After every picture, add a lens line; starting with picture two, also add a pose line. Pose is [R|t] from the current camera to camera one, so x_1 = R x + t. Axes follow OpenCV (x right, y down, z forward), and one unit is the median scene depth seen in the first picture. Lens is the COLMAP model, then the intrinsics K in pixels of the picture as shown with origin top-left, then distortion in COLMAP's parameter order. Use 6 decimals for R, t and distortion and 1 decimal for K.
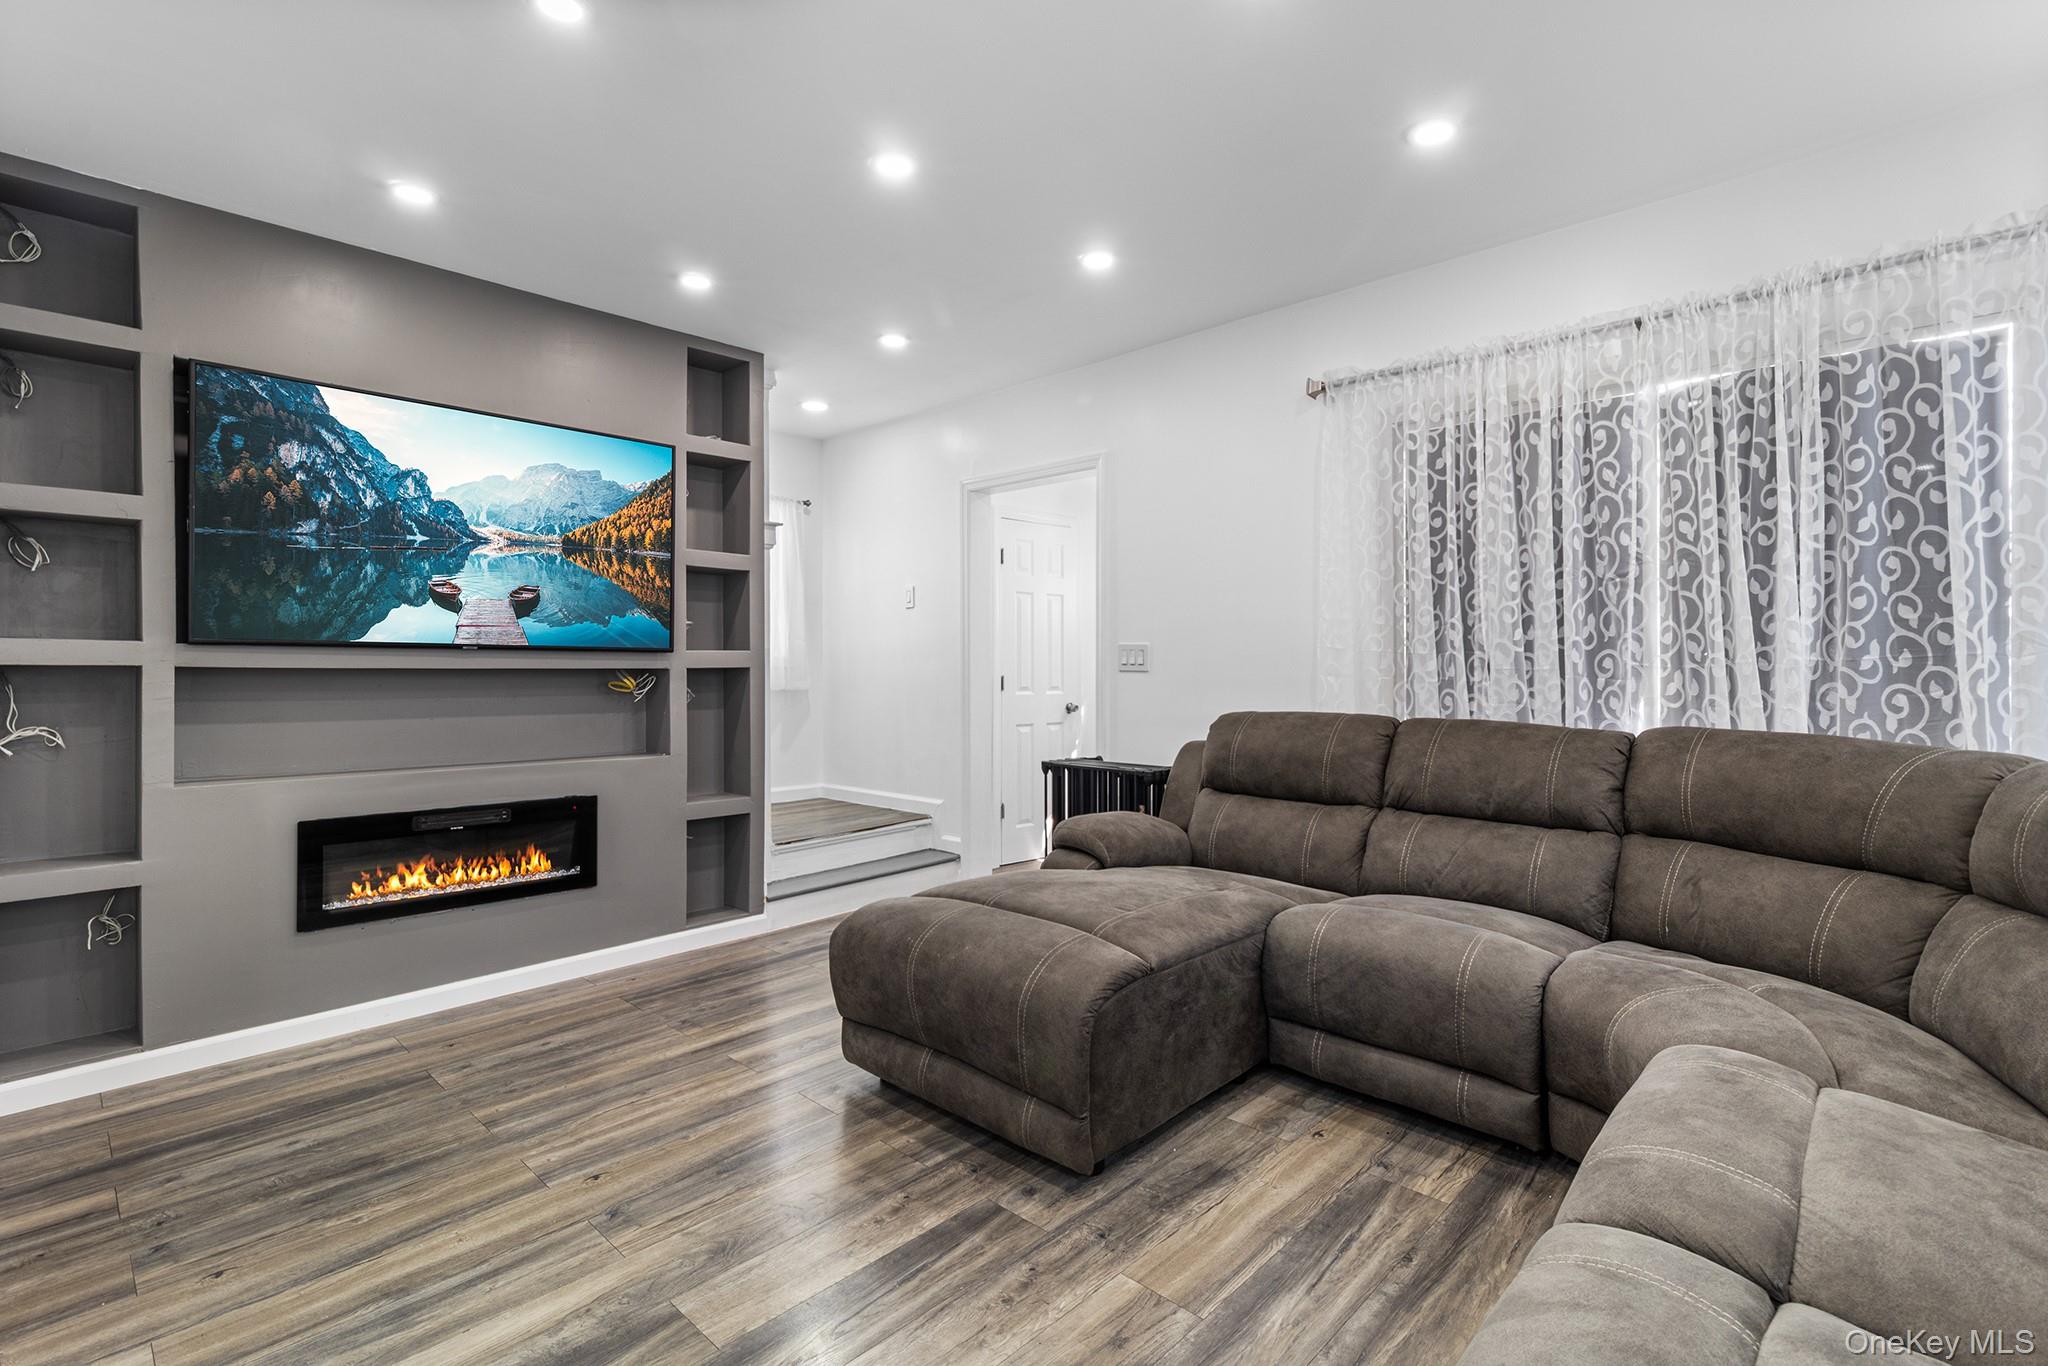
lens RADIAL K [[944.0, 0, 1060.4], [0, 944.0, 664.1], [0, 0, 1]] dist [0.000654, -0.000541]
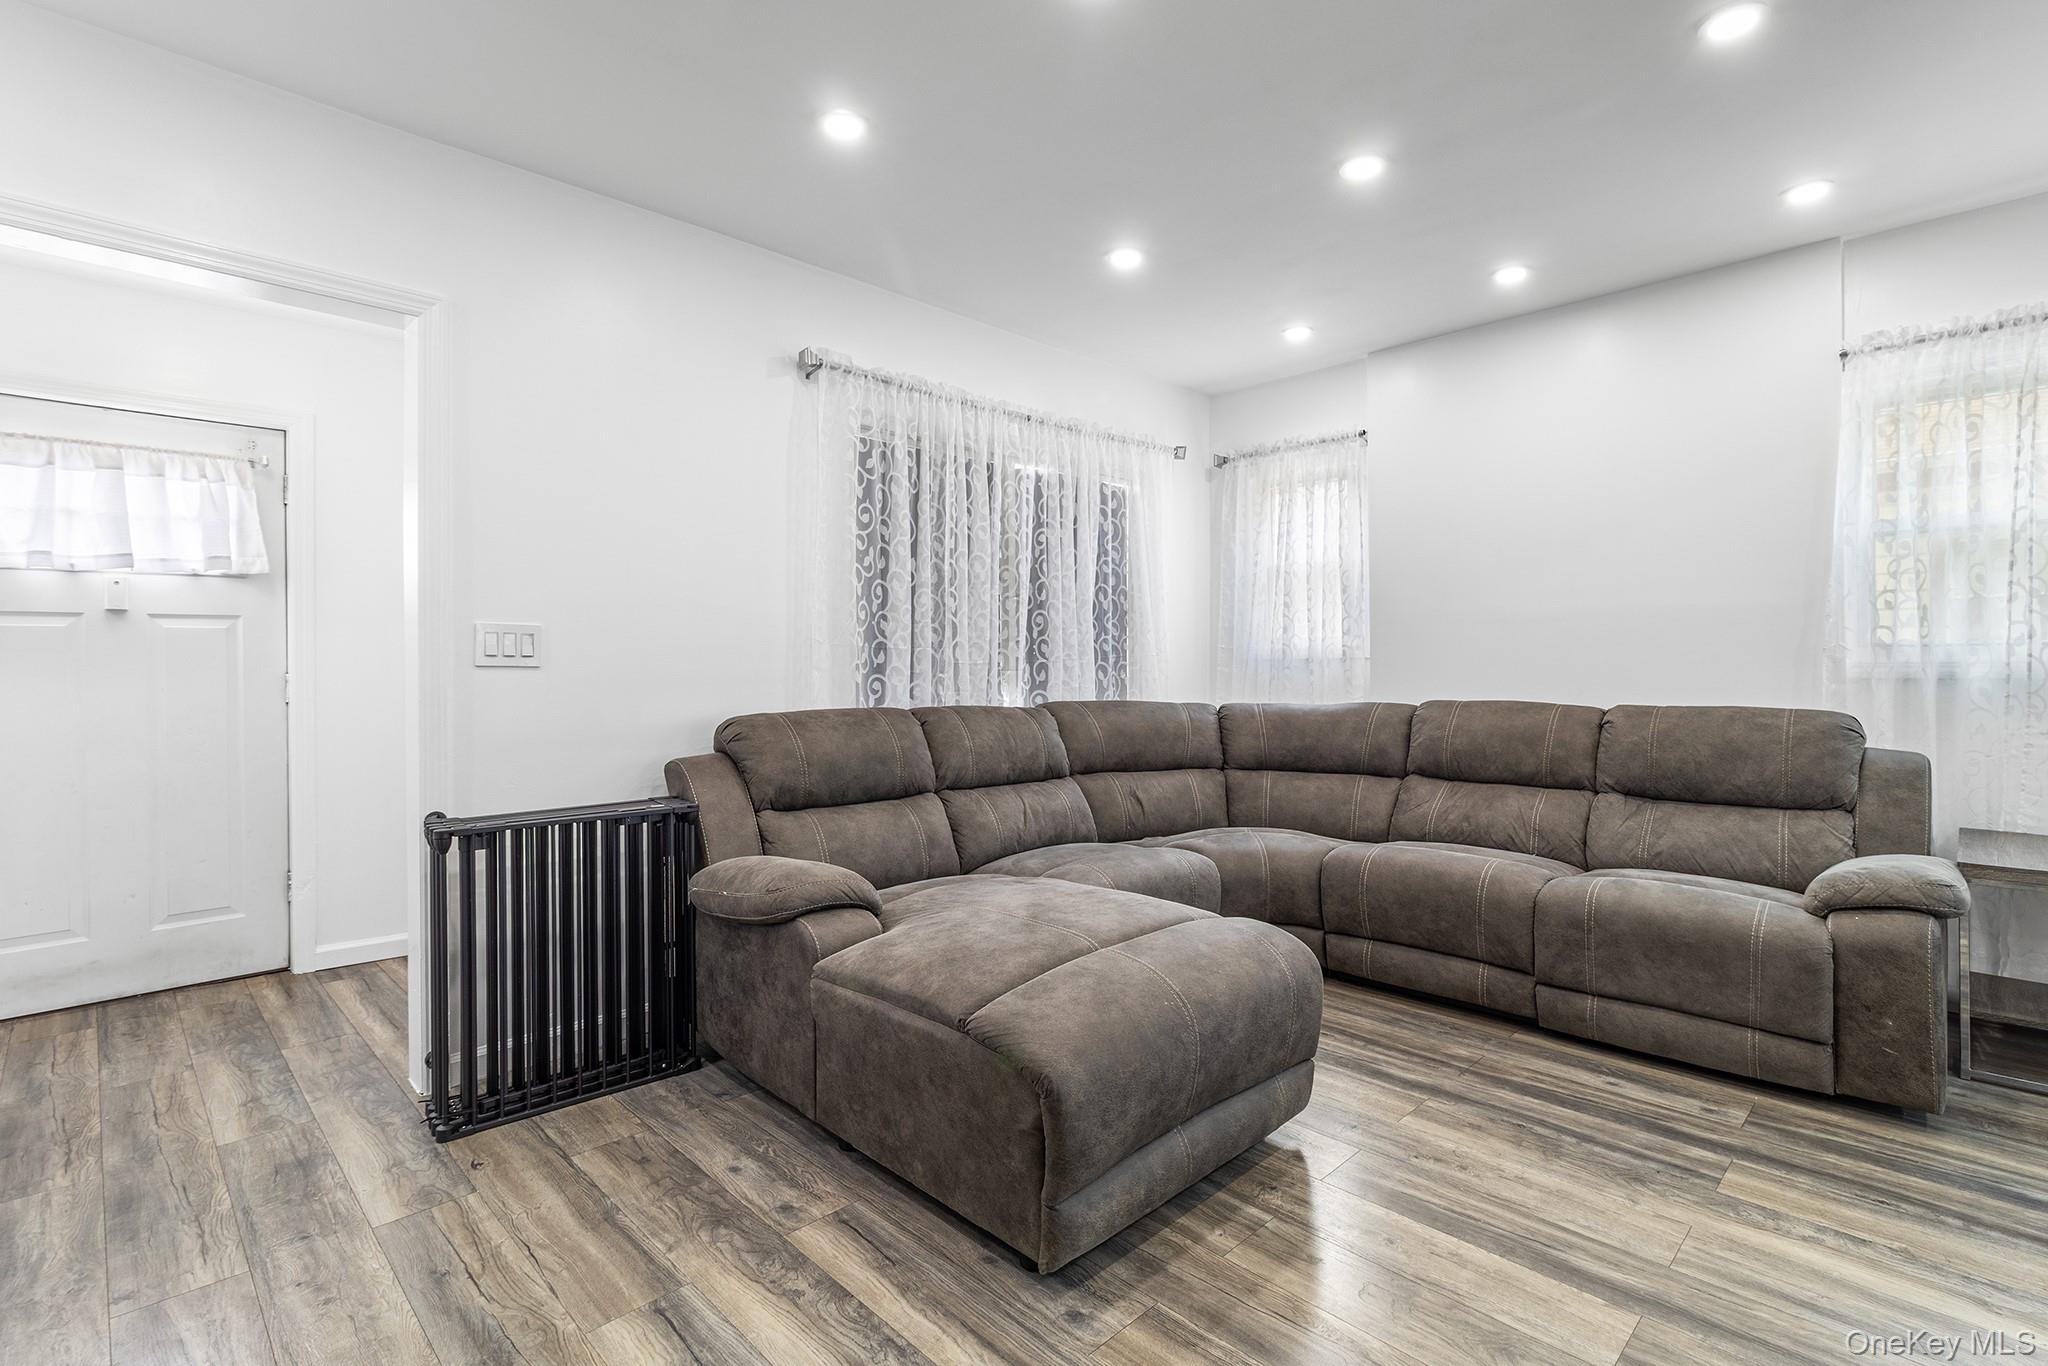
lens RADIAL K [[944.0, 0, 1060.4], [0, 944.0, 664.1], [0, 0, 1]] dist [0.000654, -0.000541]
pose [[0.041313, -0.000266, 0.999146, -0.901115], [-0.002094, 0.999998, 0.000352, 0.007801], [-0.999144, -0.002107, 0.041312, 1.009000]]
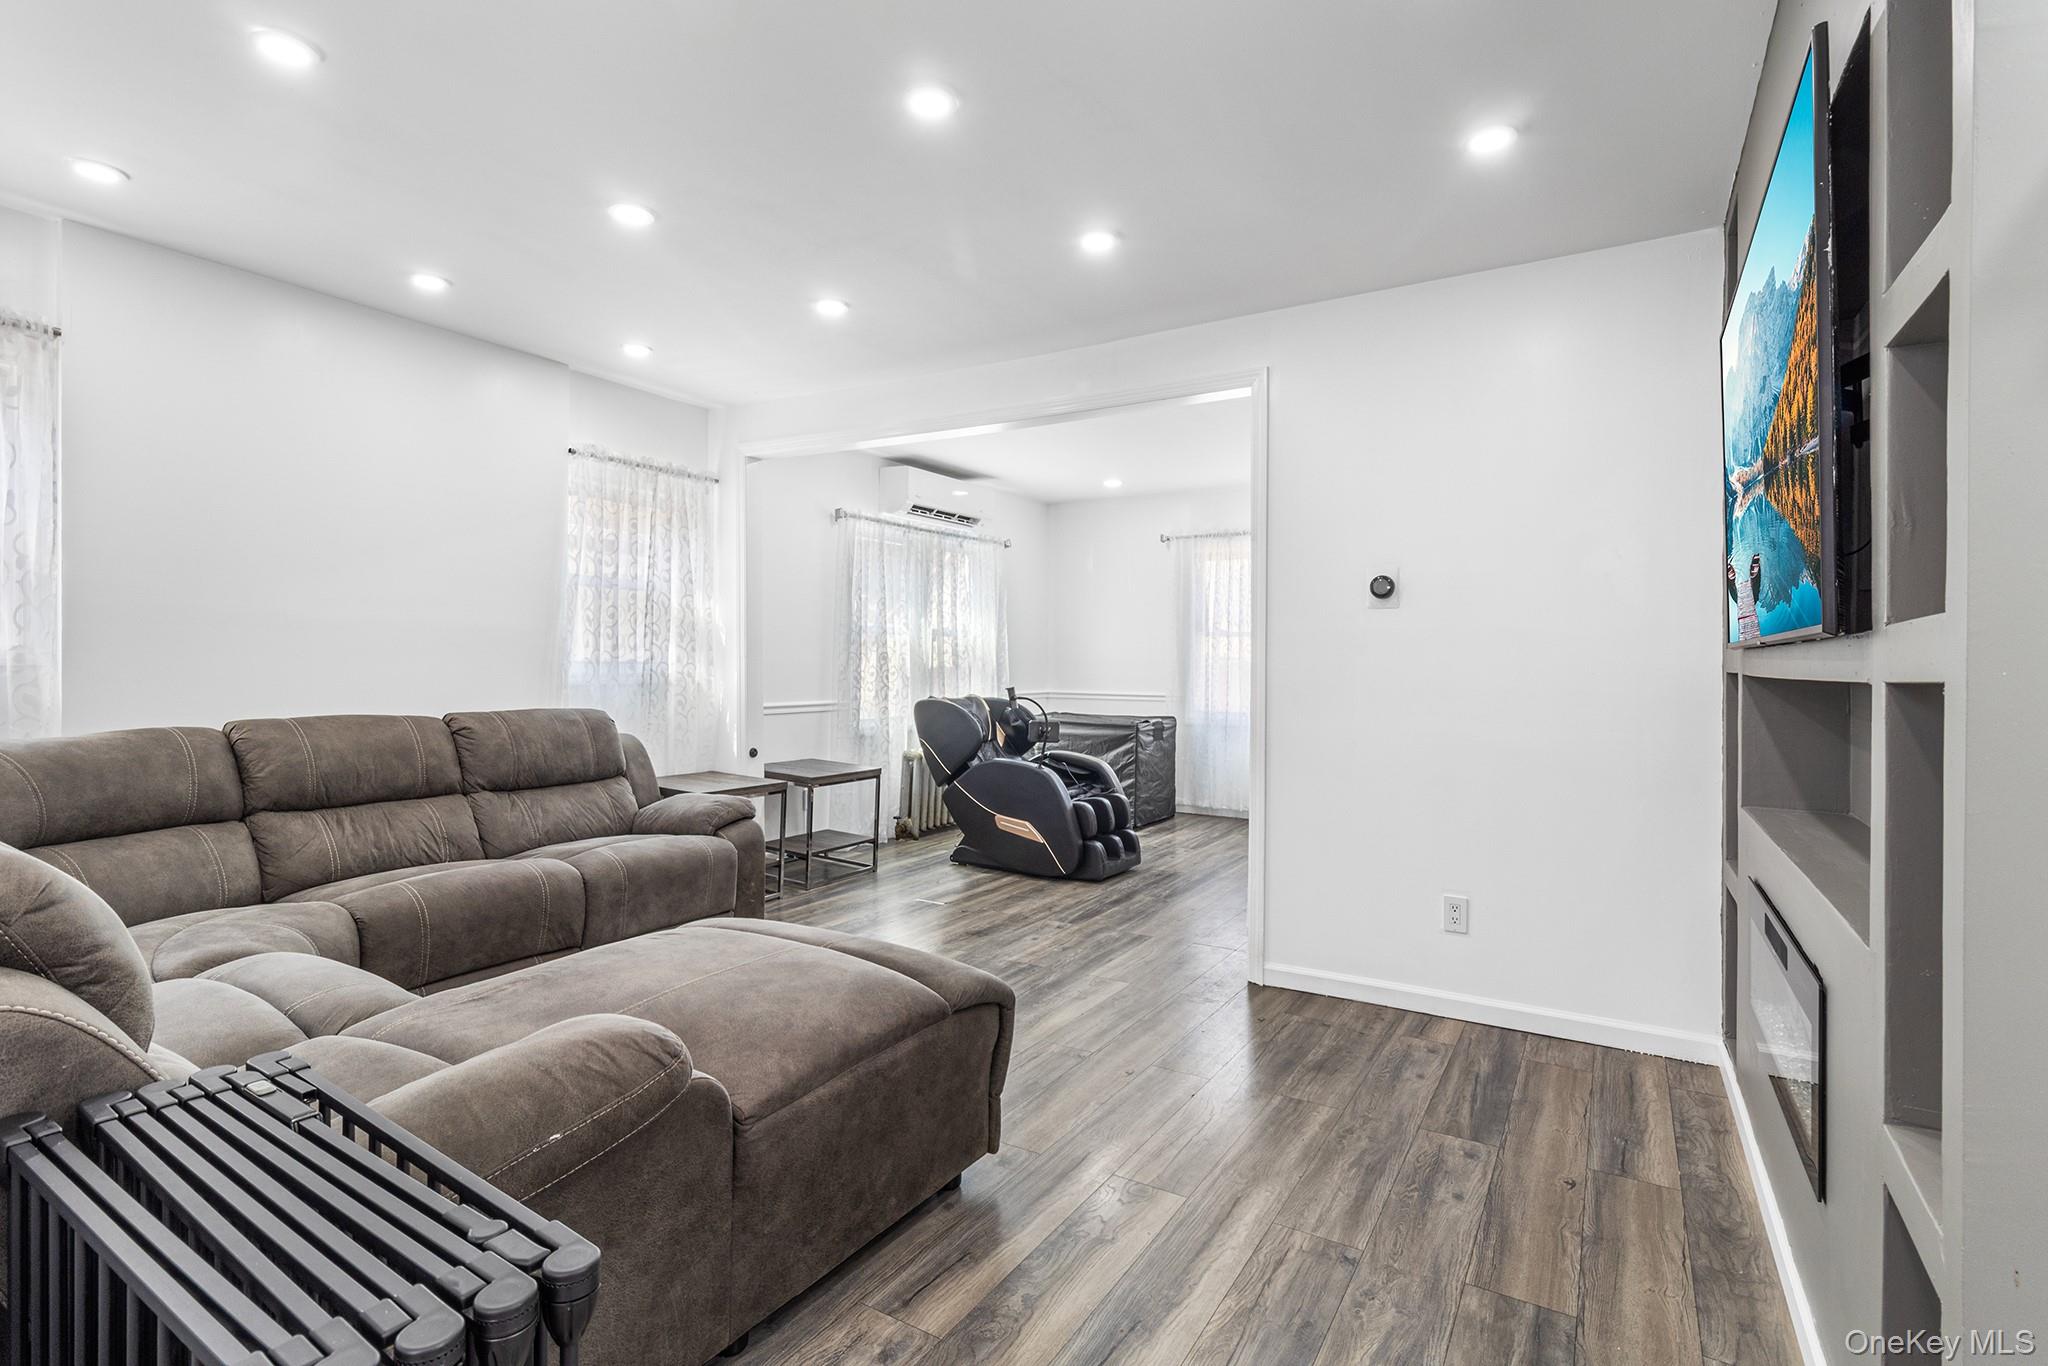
lens RADIAL K [[962.6, 0, 1024.0], [0, 962.6, 683.0], [0, 0, 1]] dist [-0.021397, -0.000108]
pose [[-0.984550, 0.000480, -0.175102, -0.107856], [-0.000732, 0.999976, 0.006855, 0.007765], [0.175101, 0.006877, -0.984526, 1.904664]]
